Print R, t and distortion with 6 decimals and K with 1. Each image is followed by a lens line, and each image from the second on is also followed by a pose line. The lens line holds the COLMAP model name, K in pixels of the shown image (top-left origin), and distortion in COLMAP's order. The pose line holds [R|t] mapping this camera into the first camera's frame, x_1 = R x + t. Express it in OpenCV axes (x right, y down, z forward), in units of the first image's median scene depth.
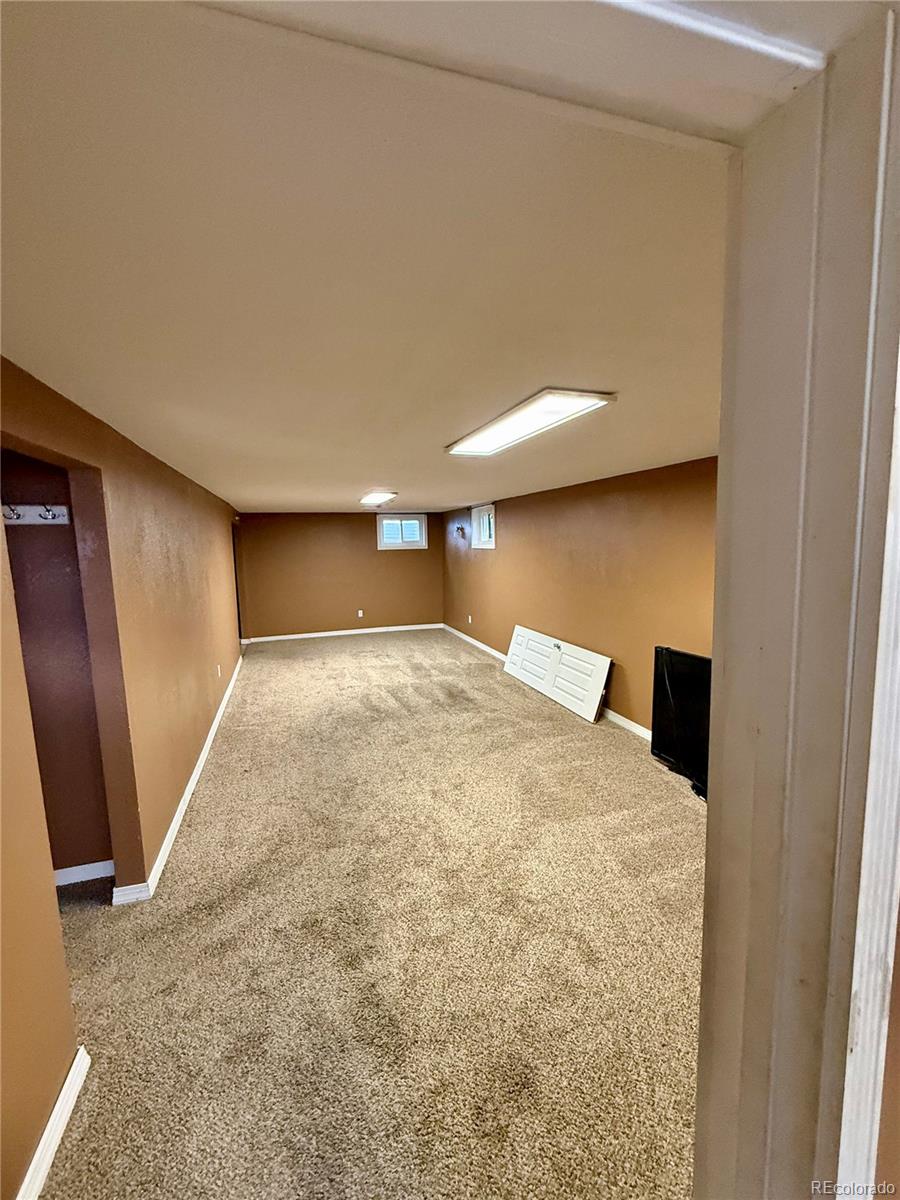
lens RADIAL K [[502.5, 0, 450.4], [0, 502.5, 598.1], [0, 0, 1]] dist [0.003095, 0.000883]
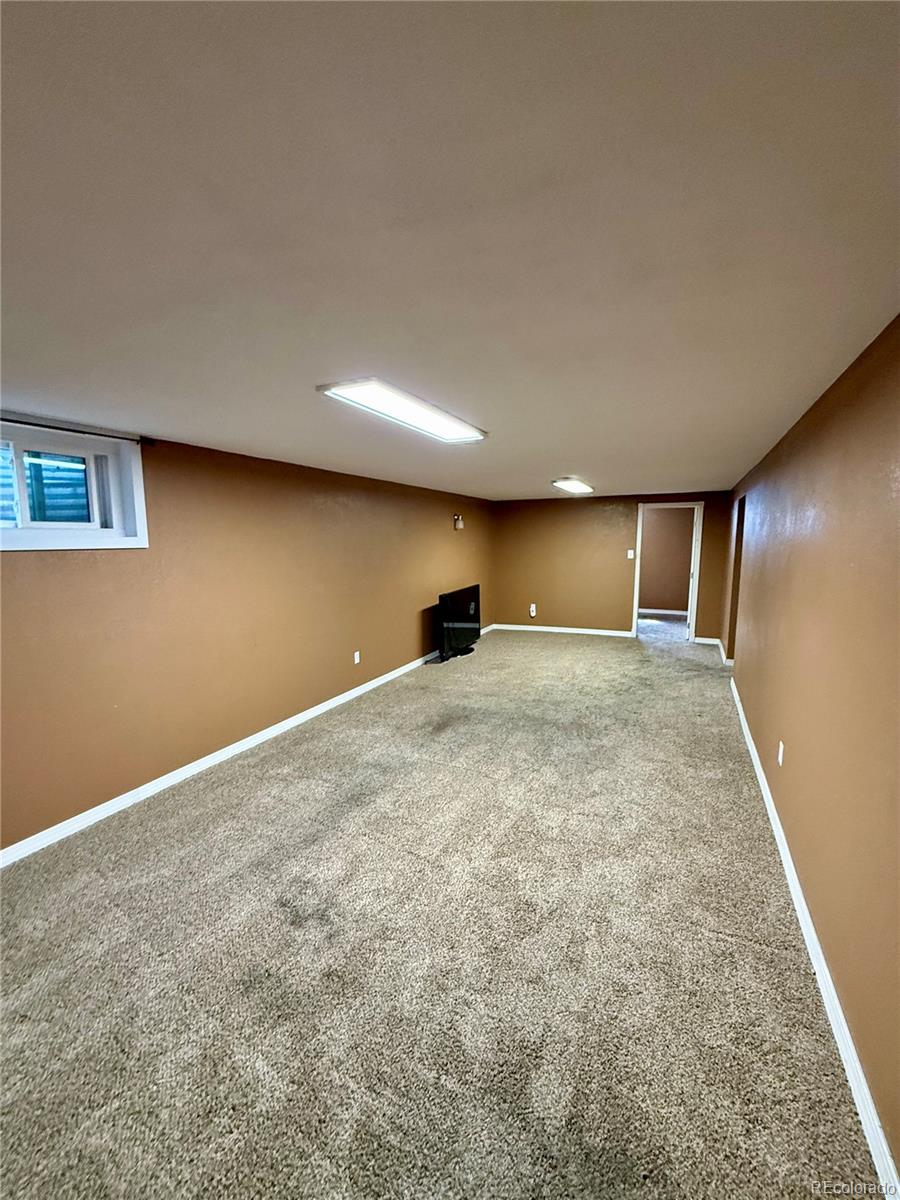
lens RADIAL K [[502.5, 0, 452.8], [0, 502.5, 602.2], [0, 0, 1]] dist [0.003095, 0.000883]
pose [[-0.735910, -0.065780, 0.673876, -0.627448], [0.099645, 0.973910, 0.203886, -0.182532], [-0.669707, 0.217190, -0.710156, 1.792020]]
